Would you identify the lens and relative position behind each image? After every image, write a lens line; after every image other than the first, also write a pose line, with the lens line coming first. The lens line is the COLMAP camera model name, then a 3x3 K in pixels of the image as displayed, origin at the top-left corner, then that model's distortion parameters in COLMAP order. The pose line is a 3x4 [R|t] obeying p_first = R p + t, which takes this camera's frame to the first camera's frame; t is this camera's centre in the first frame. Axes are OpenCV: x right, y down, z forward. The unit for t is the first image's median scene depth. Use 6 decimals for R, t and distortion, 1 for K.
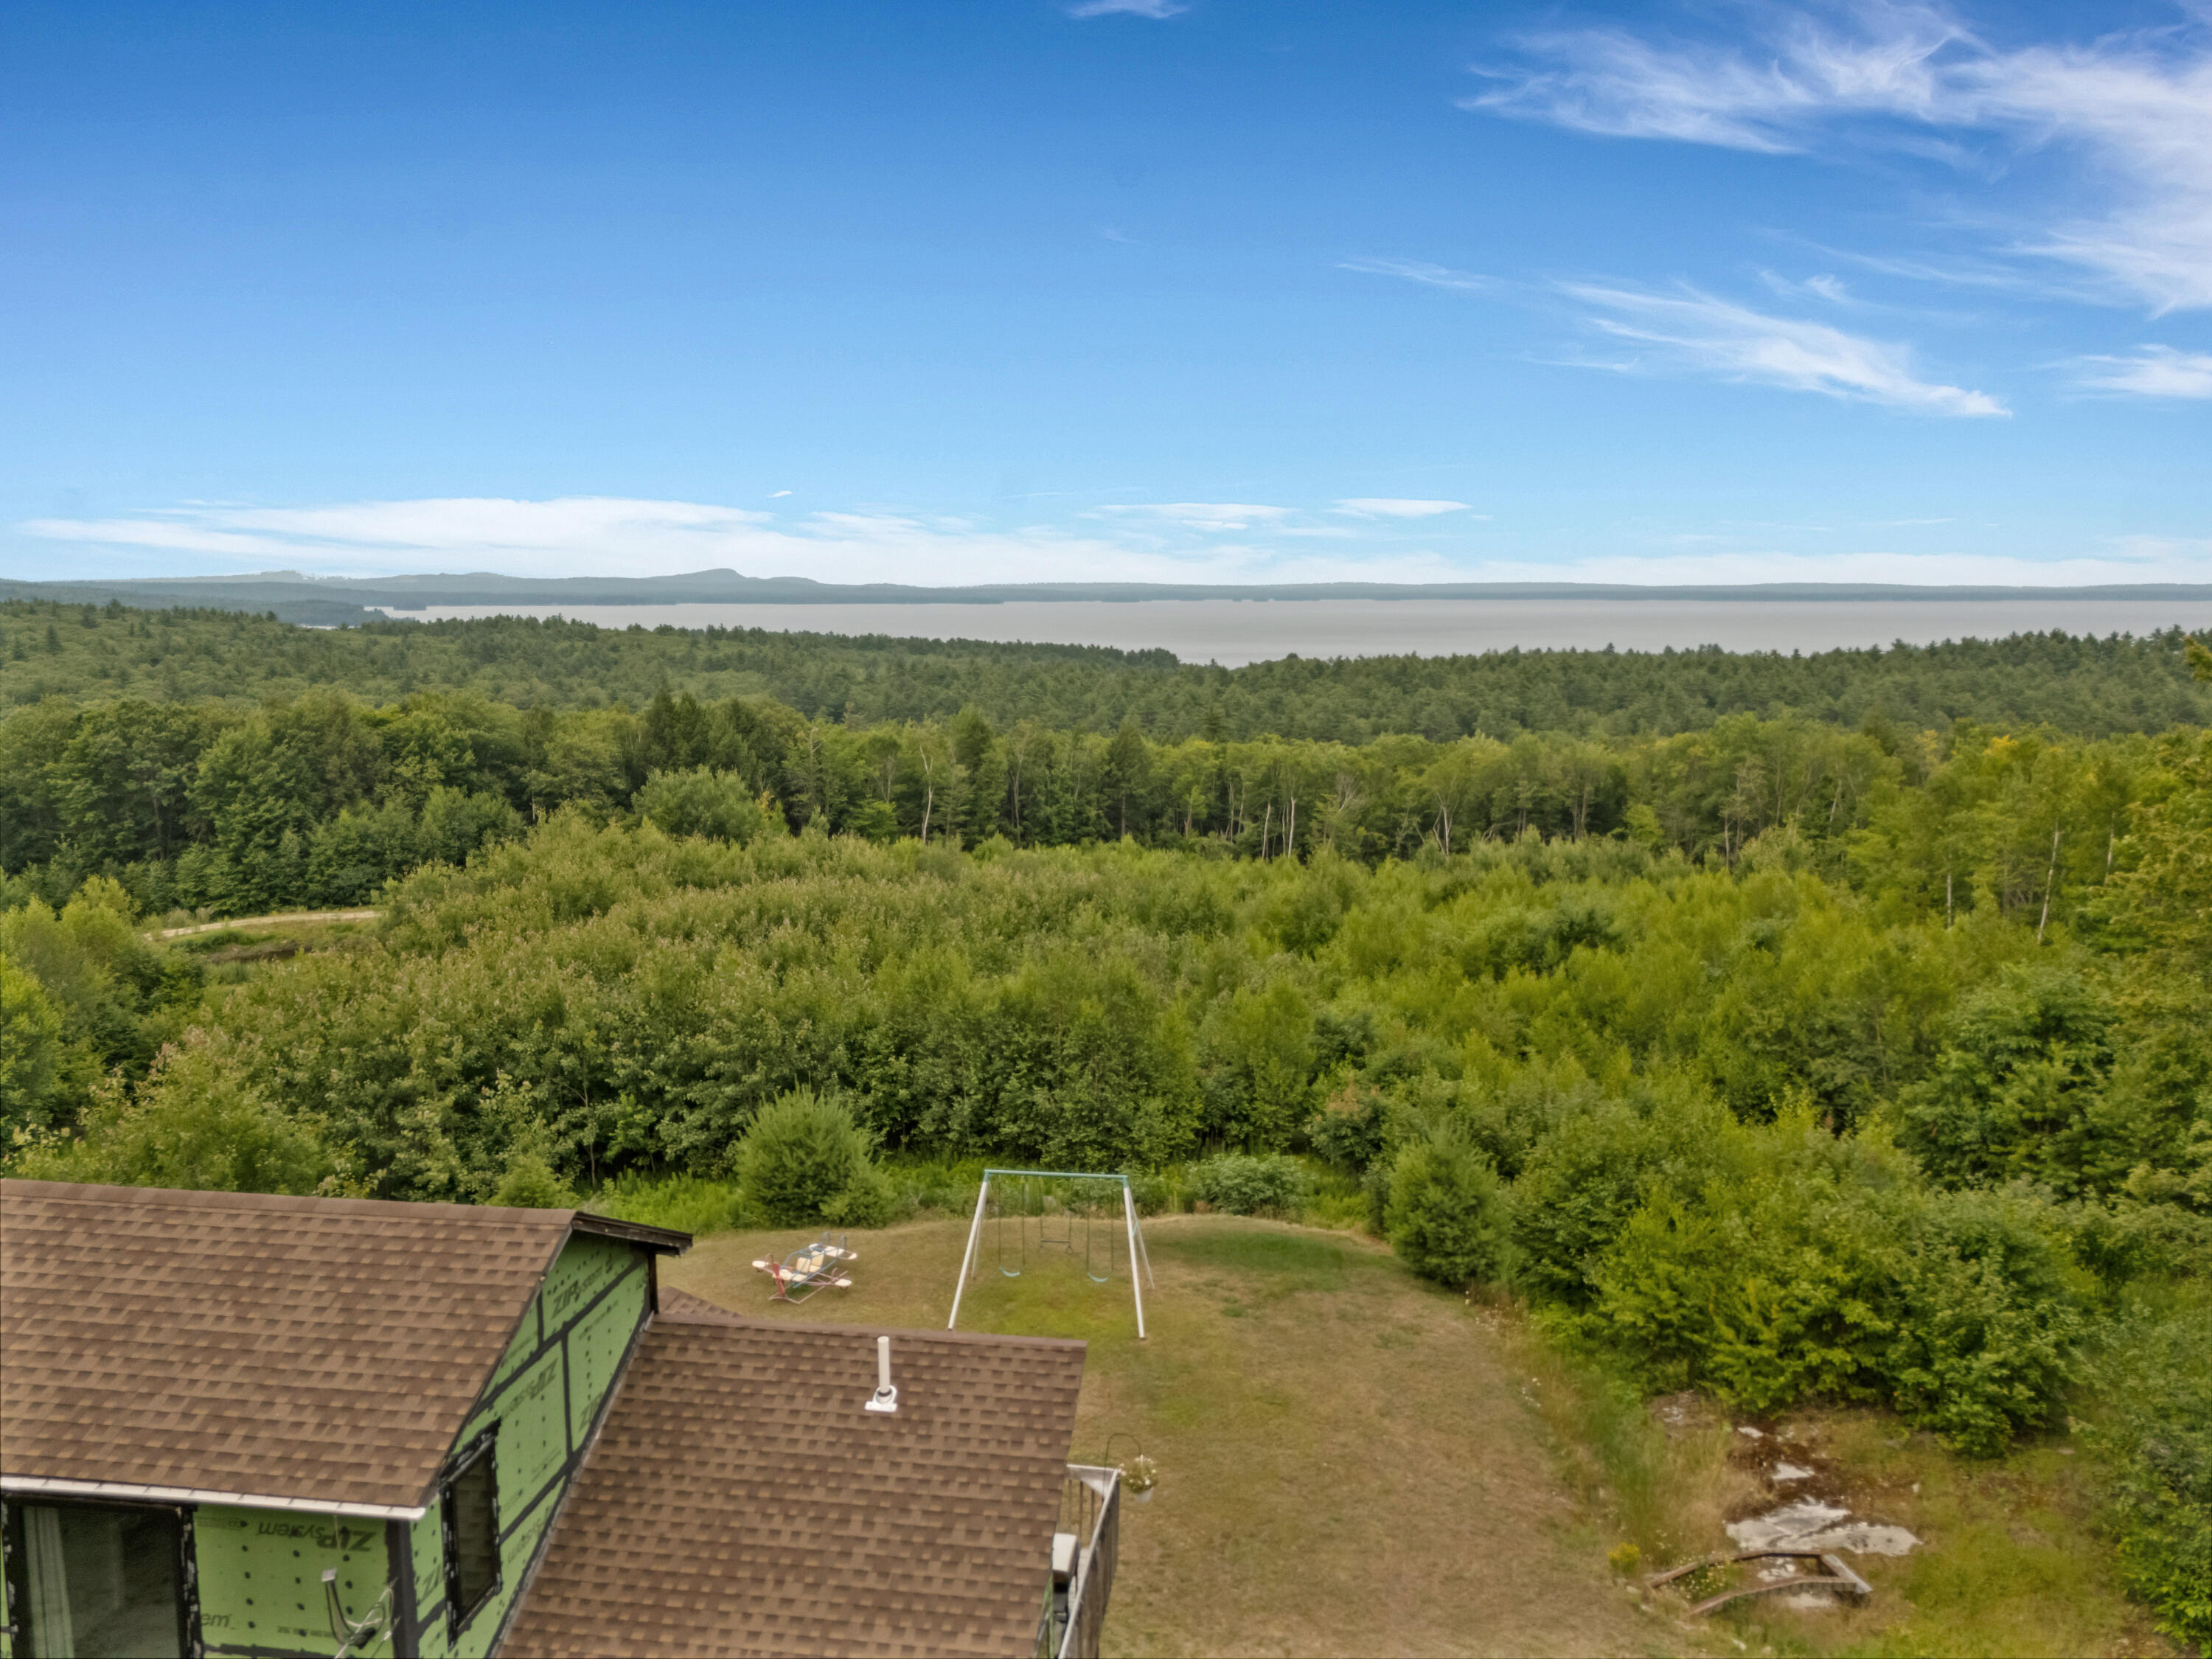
lens RADIAL K [[1623.2, 0, 1113.5], [0, 1623.2, 826.7], [0, 0, 1]] dist [0.023736, -0.002278]
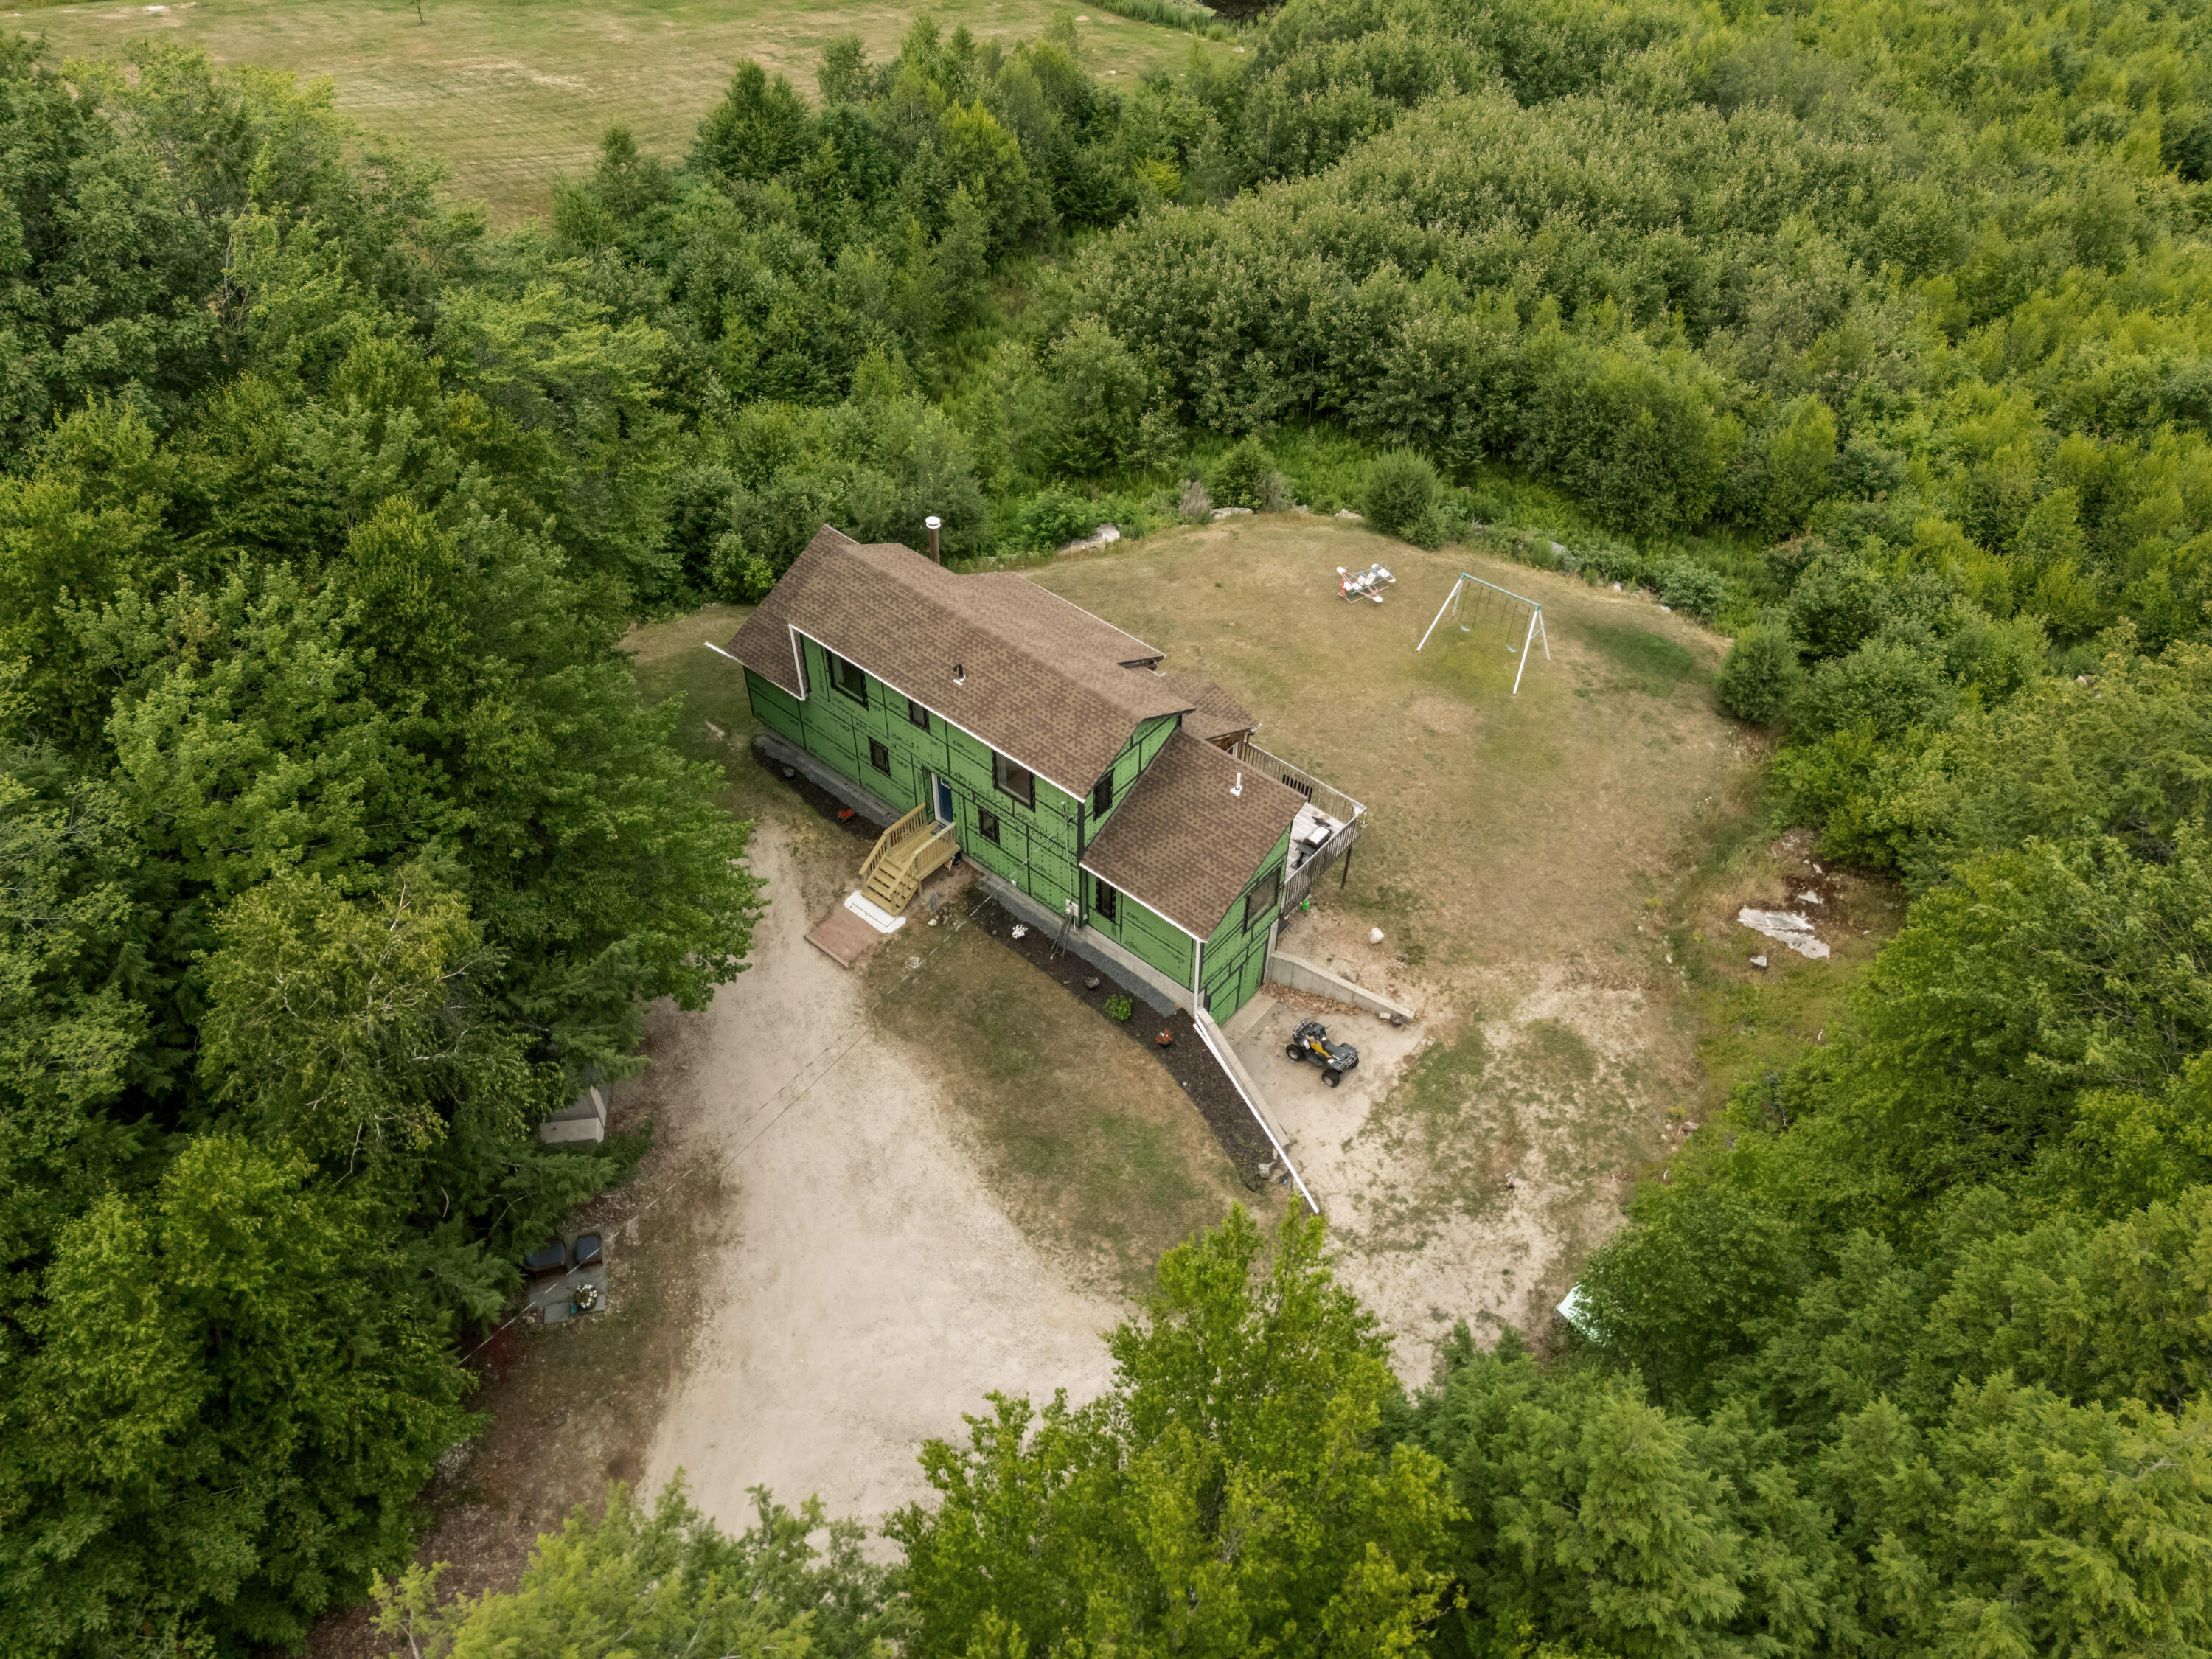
lens RADIAL K [[1623.2, 0, 1106.5], [0, 1623.2, 828.8], [0, 0, 1]] dist [0.023736, -0.002278]
pose [[0.850983, 0.380376, -0.362137, 0.348653], [-0.087337, 0.782421, 0.616595, -0.644440], [0.517881, -0.493084, 0.699047, -0.562916]]
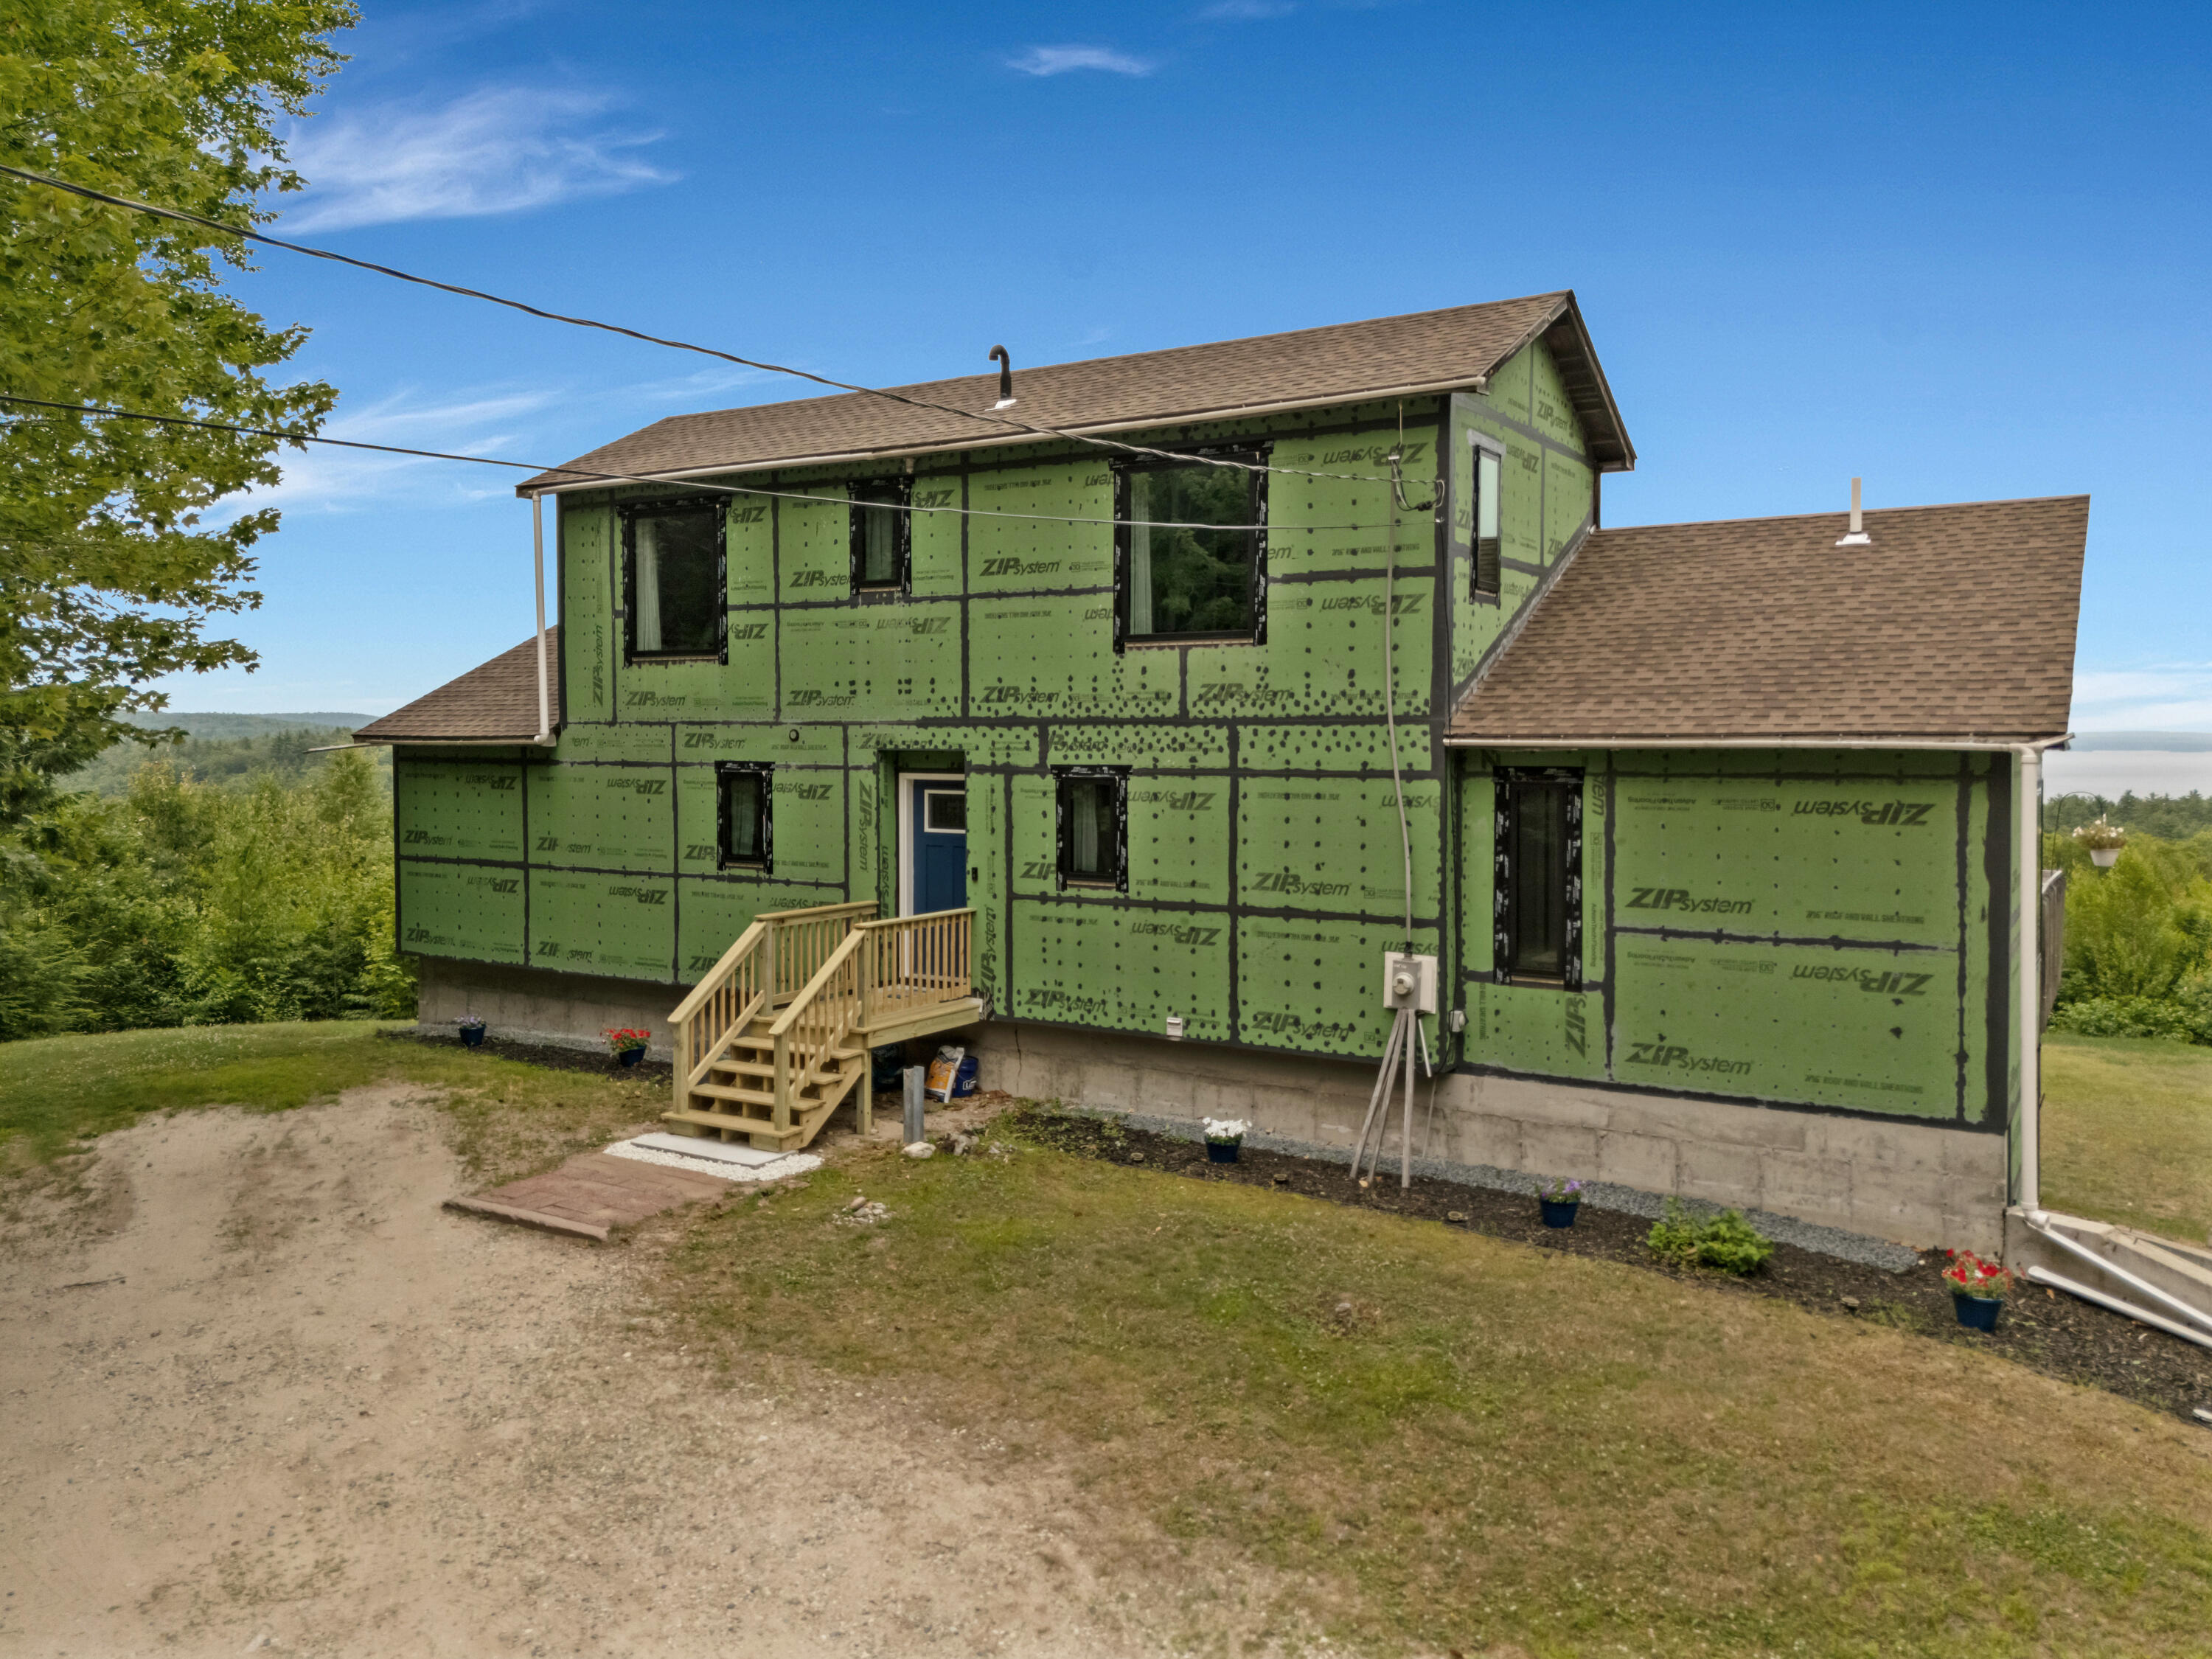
lens RADIAL K [[1623.2, 0, 1058.4], [0, 1623.2, 801.4], [0, 0, 1]] dist [0.023736, -0.002278]
pose [[0.905979, 0.013216, -0.423116, -0.072984], [-0.057184, 0.994172, -0.091389, 0.289718], [0.419443, 0.106992, 0.901455, -0.036324]]
